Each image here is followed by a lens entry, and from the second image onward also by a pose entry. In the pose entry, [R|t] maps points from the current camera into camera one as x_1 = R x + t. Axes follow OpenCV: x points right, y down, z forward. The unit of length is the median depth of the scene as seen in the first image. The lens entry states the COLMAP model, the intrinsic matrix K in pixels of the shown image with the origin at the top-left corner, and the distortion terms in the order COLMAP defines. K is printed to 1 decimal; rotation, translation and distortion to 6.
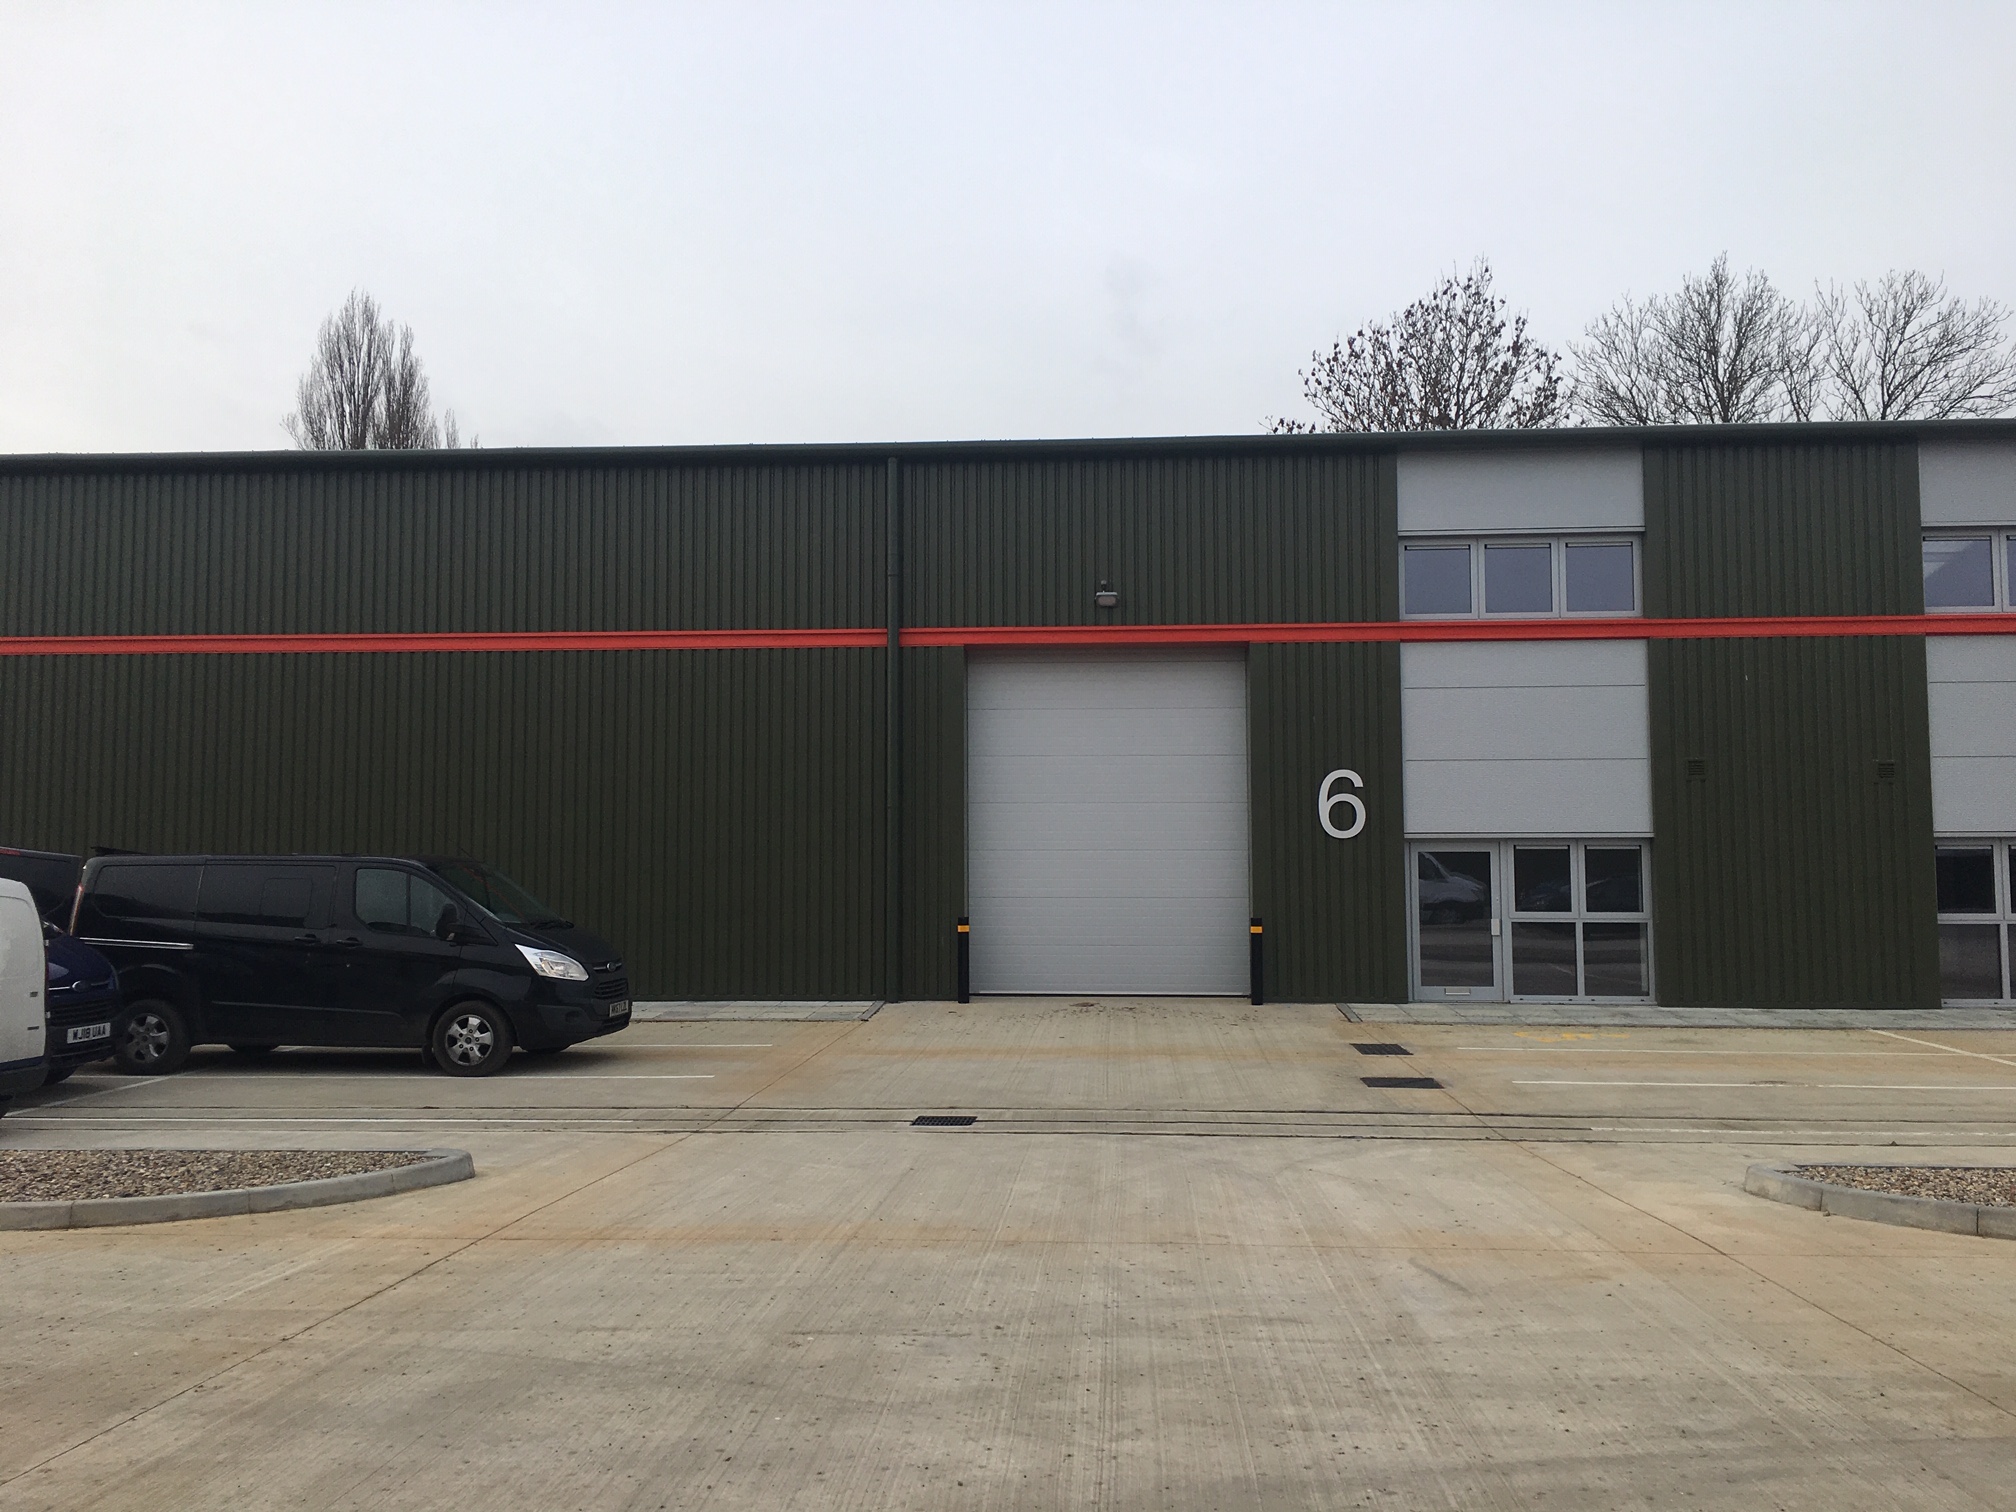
lens RADIAL K [[1730.7, 0, 1008.0], [0, 1730.7, 756.0], [0, 0, 1]] dist [0.084907, -0.139347]
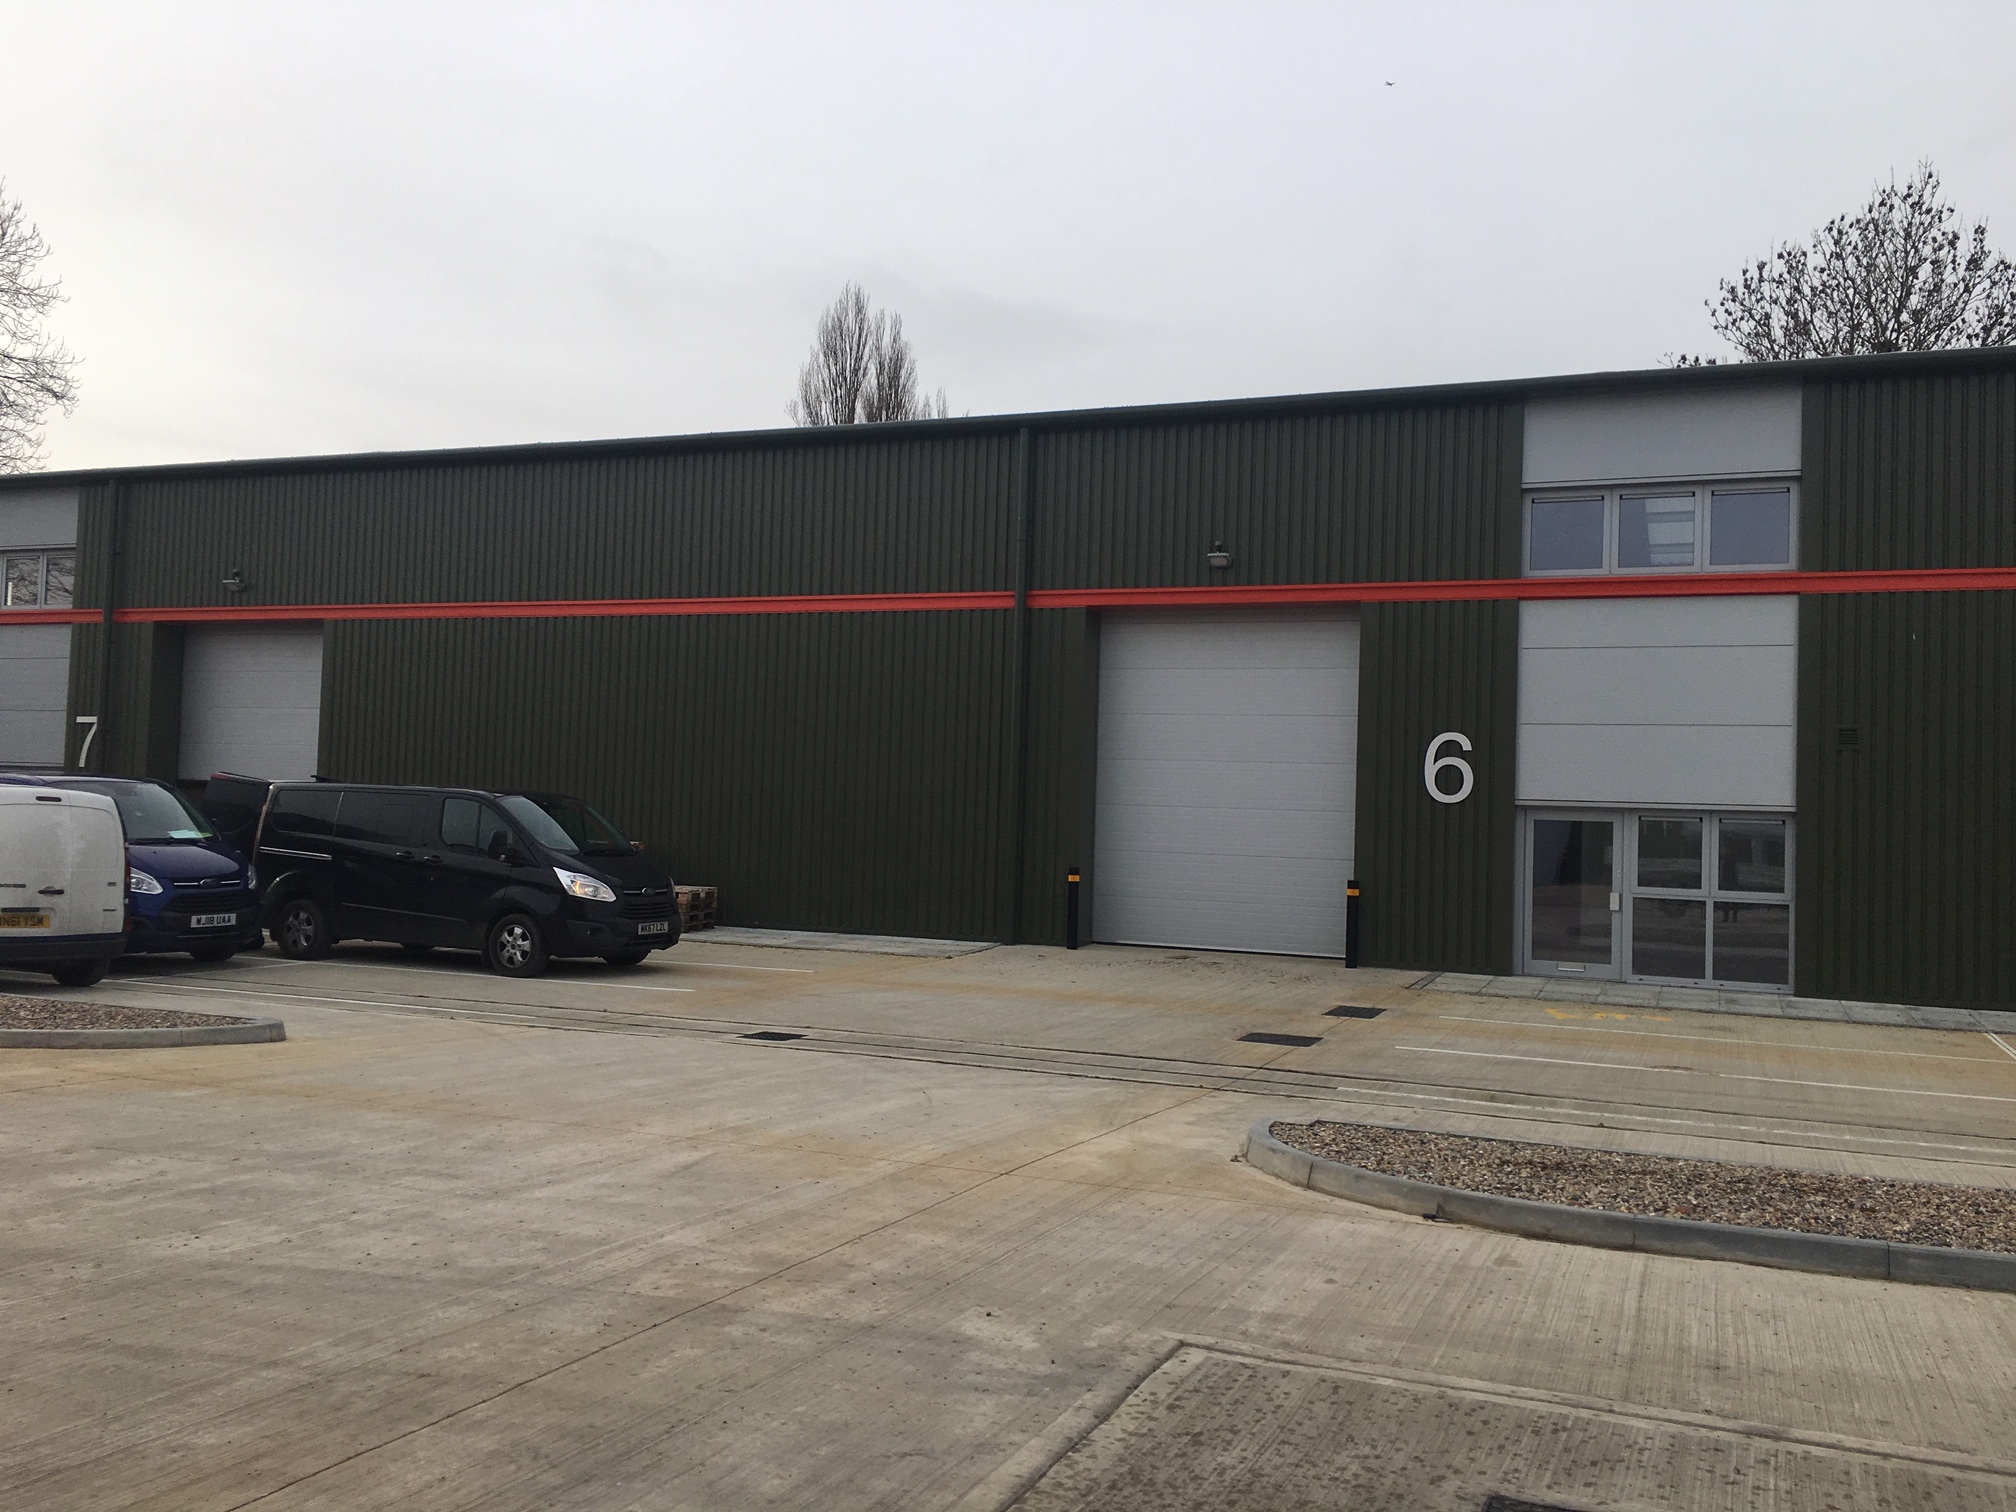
lens RADIAL K [[1730.7, 0, 1008.0], [0, 1730.7, 756.0], [0, 0, 1]] dist [0.084907, -0.139347]
pose [[0.943642, 0.021539, -0.330267, 0.279848], [-0.013759, 0.999570, 0.025879, -0.000639], [0.330683, -0.019876, 0.943533, 0.001098]]
